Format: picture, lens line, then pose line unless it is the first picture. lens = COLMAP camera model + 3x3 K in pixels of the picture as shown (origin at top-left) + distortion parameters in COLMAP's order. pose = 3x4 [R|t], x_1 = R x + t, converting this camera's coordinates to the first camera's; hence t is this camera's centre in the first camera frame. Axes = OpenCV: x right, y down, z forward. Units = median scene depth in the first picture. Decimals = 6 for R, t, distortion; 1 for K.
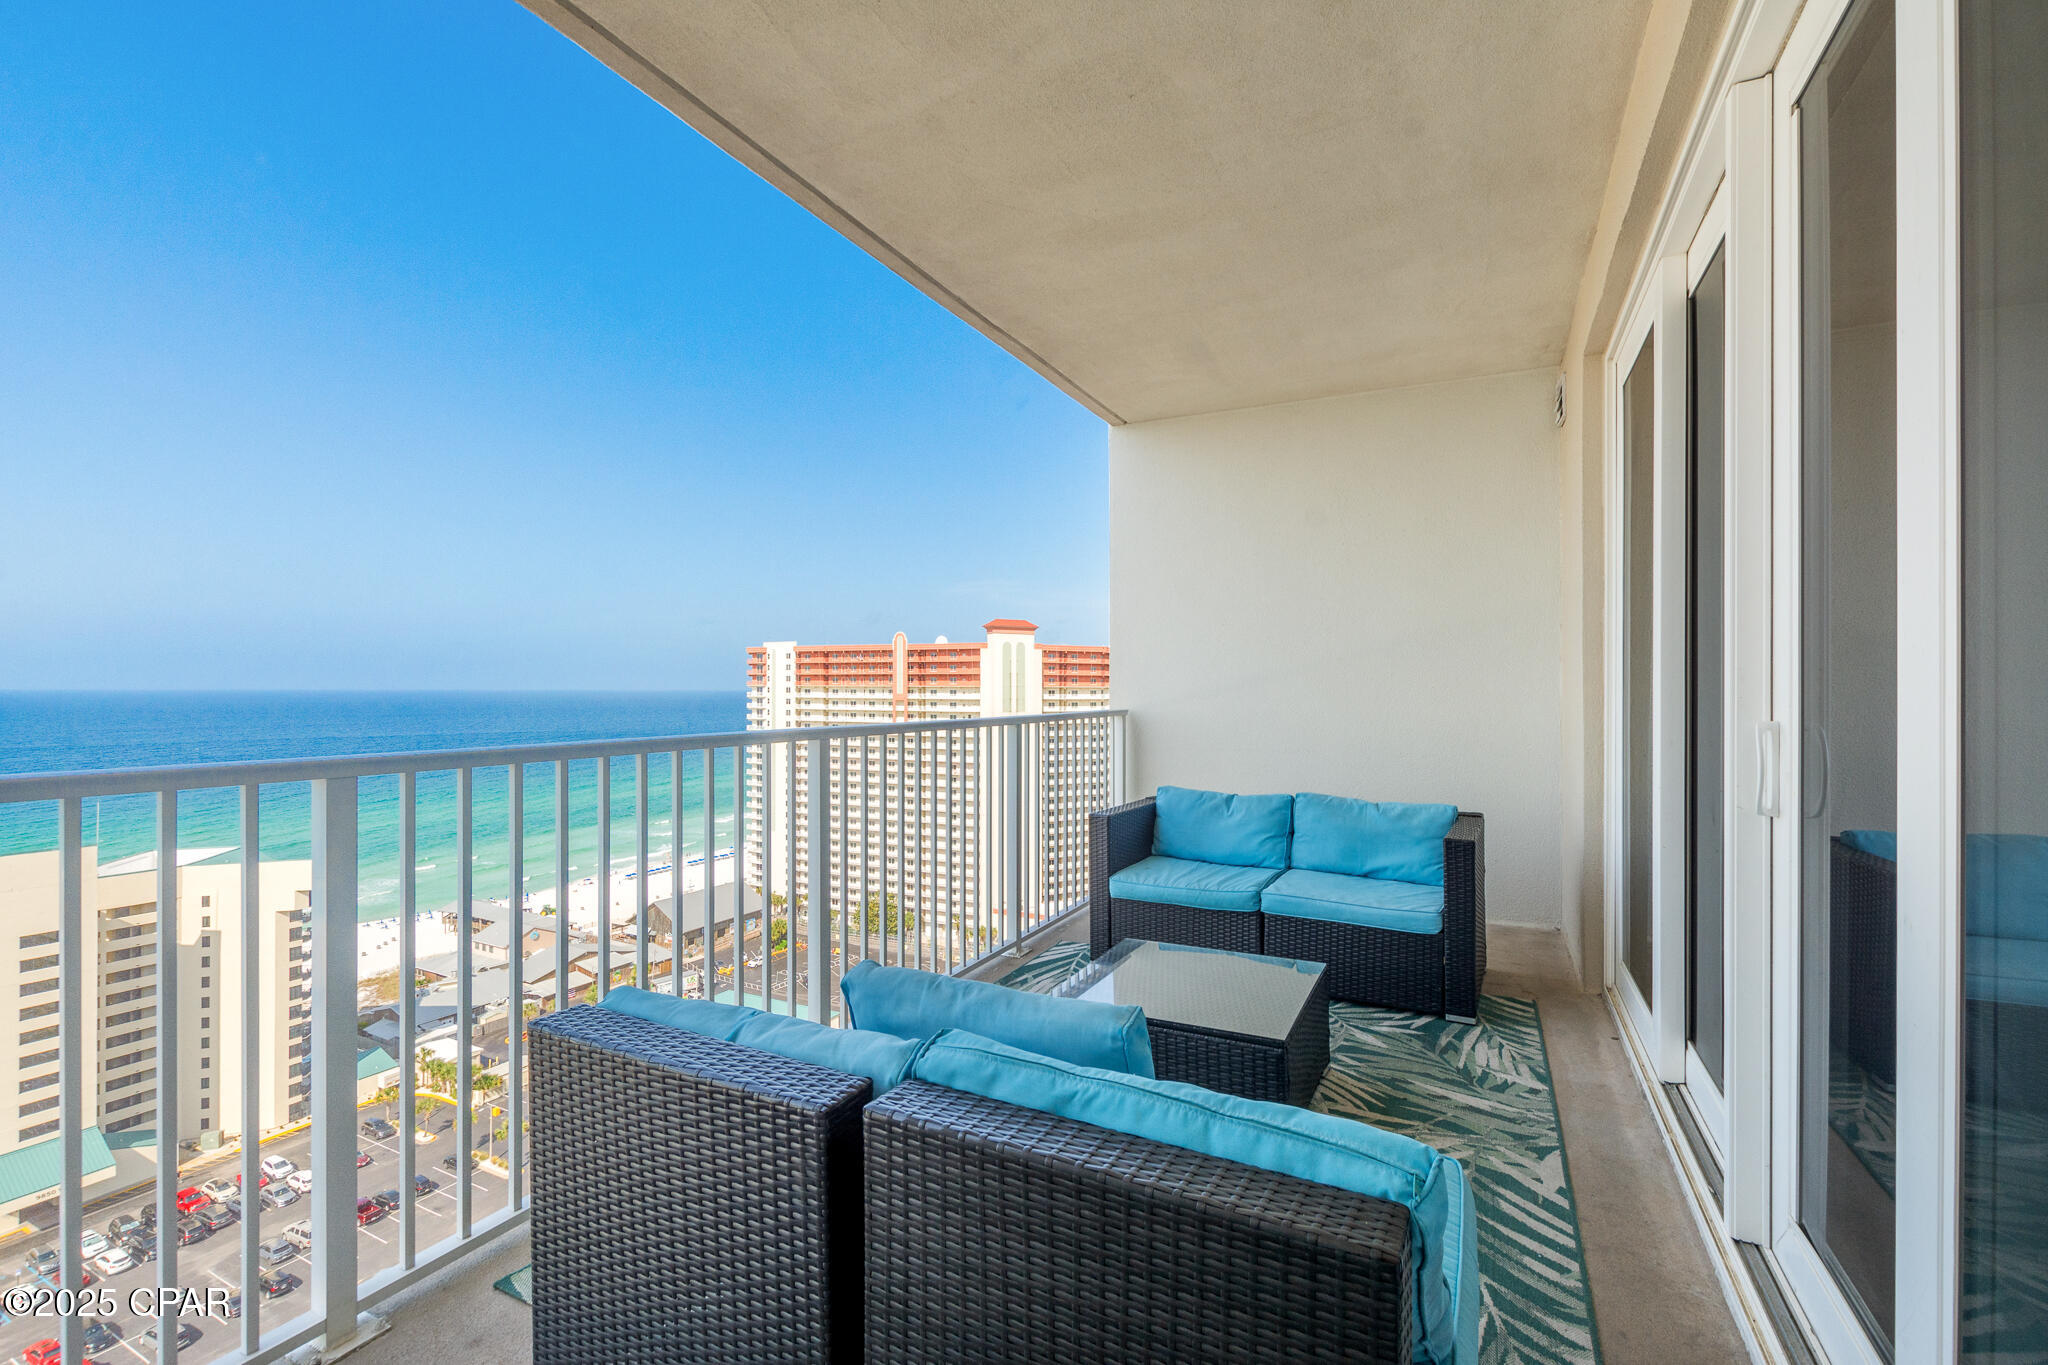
lens RADIAL K [[896.7, 0, 1005.9], [0, 896.7, 687.6], [0, 0, 1]] dist [-0.001252, -0.003047]
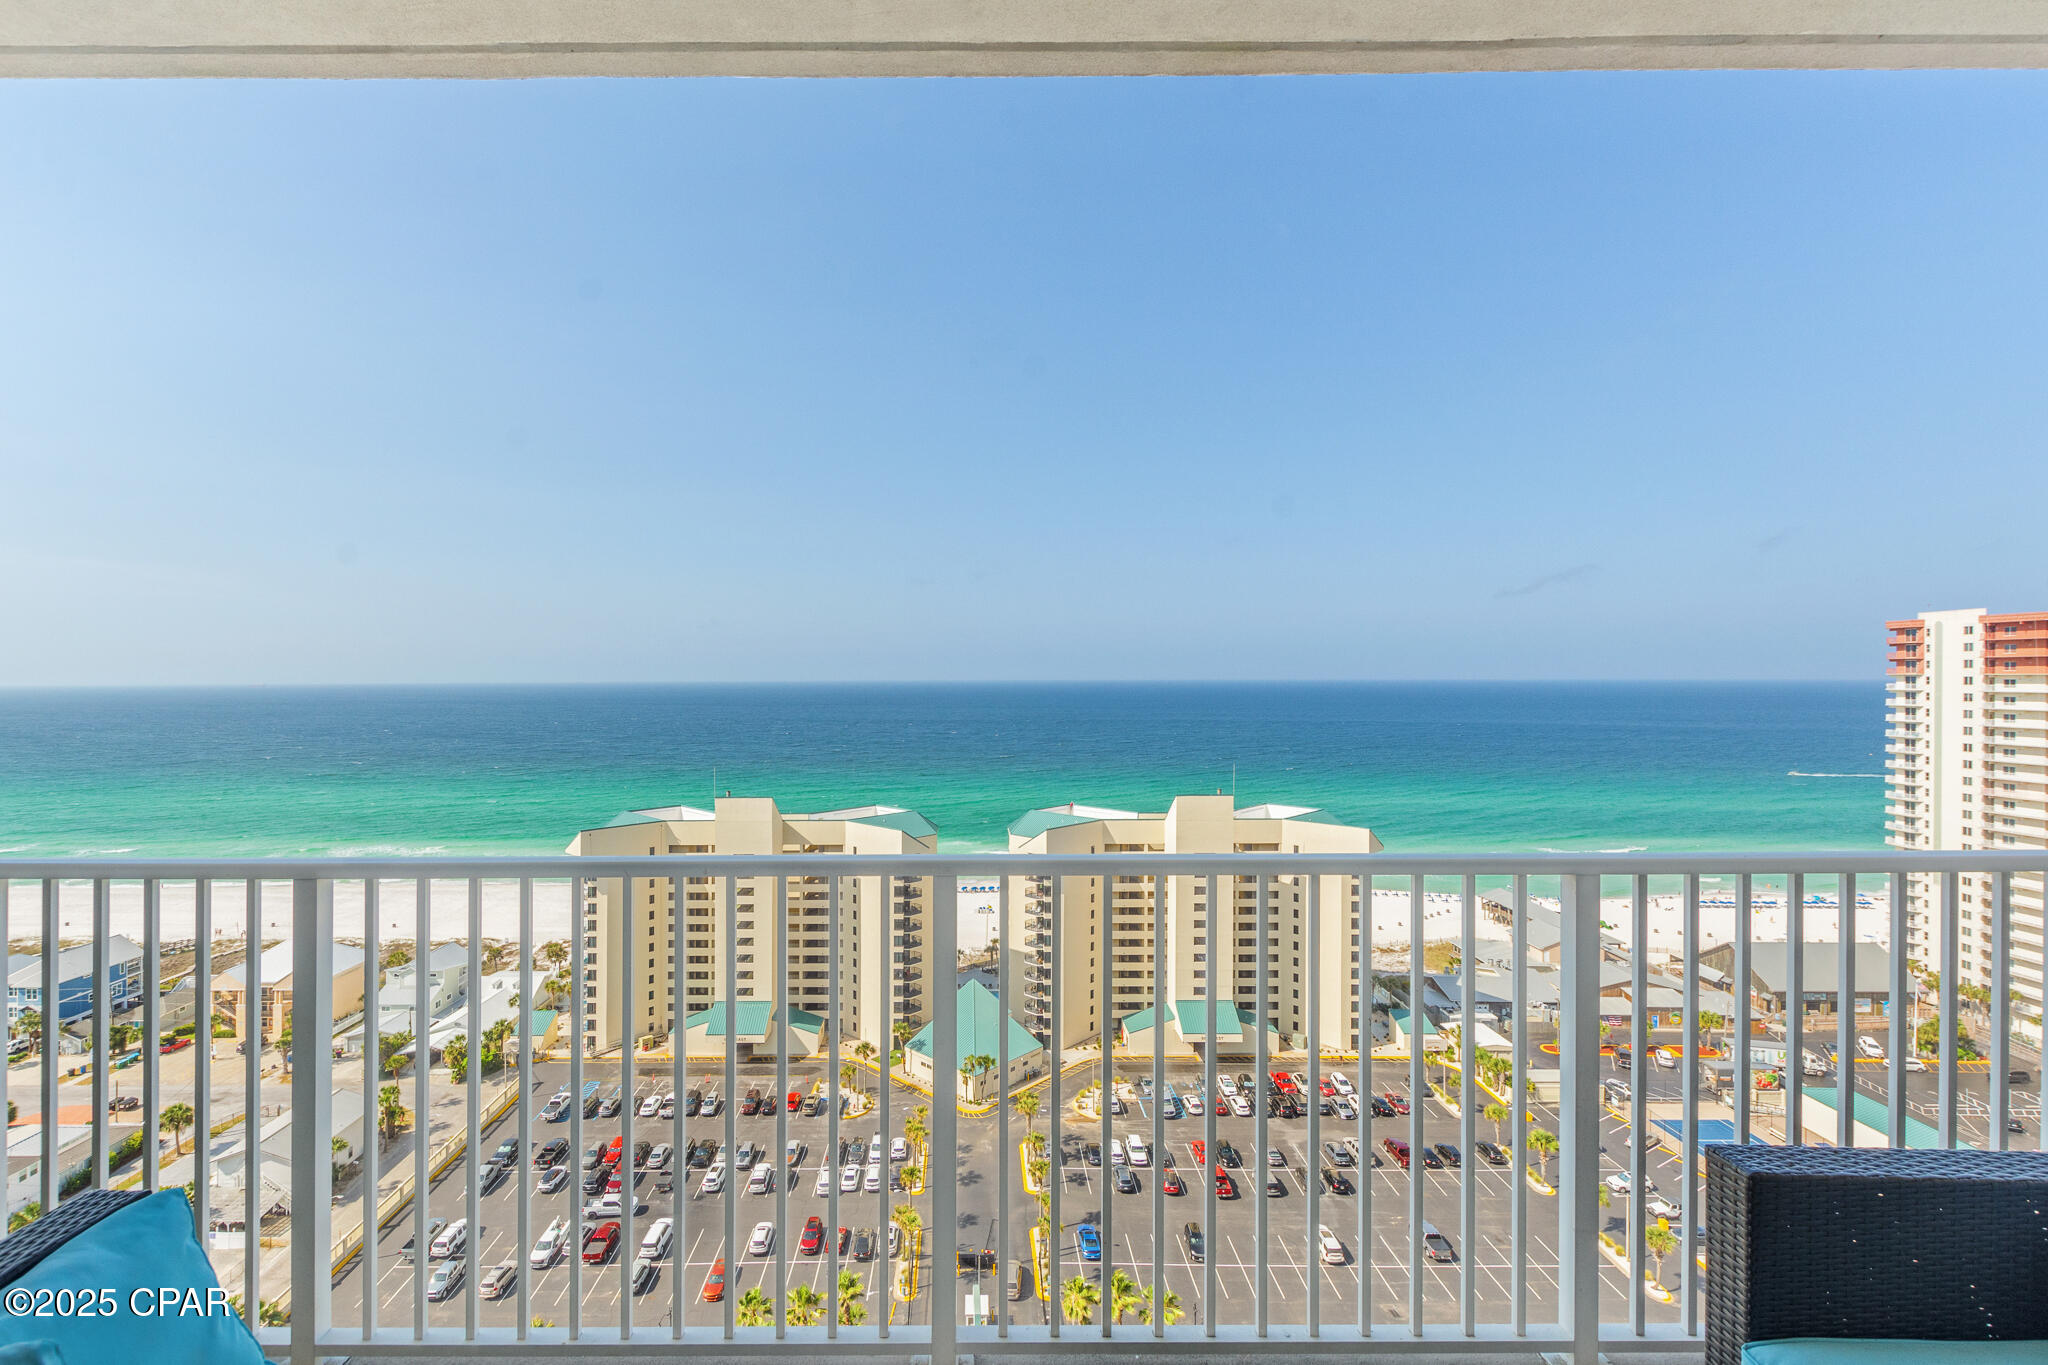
lens RADIAL K [[896.7, 0, 1039.9], [0, 896.7, 686.1], [0, 0, 1]] dist [-0.001252, -0.003047]
pose [[0.455305, 0.005661, -0.890318, 0.061055], [0.002482, 0.999968, 0.007628, -0.000262], [0.890332, -0.005683, 0.455276, 0.114977]]
